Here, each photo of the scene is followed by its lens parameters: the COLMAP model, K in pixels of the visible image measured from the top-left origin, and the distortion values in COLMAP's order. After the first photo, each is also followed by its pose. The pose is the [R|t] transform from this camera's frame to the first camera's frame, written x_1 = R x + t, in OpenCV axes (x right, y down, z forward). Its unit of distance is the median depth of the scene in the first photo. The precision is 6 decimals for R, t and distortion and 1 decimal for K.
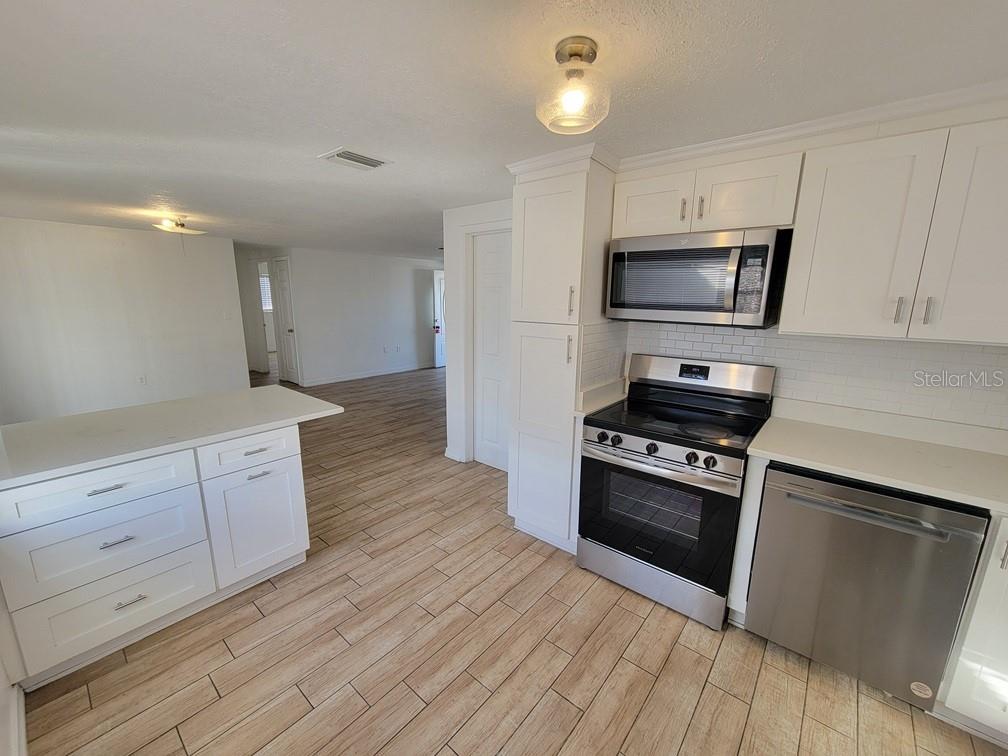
lens RADIAL K [[406.7, 0, 498.1], [0, 406.7, 384.6], [0, 0, 1]] dist [-0.001430, -0.000071]
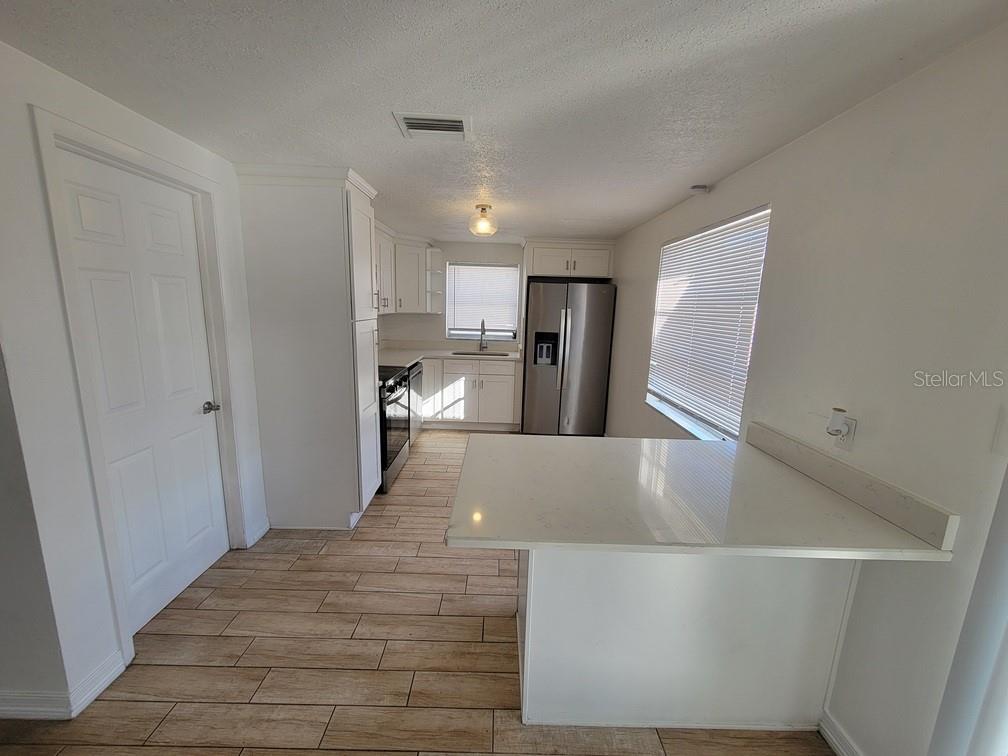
lens RADIAL K [[411.5, 0, 502.2], [0, 411.5, 384.1], [0, 0, 1]] dist [0.000529, -0.000105]
pose [[-0.647138, -0.171268, 0.742886, -1.187319], [0.129017, 0.935782, 0.328127, -0.353174], [-0.751377, 0.308188, -0.583483, 1.621763]]
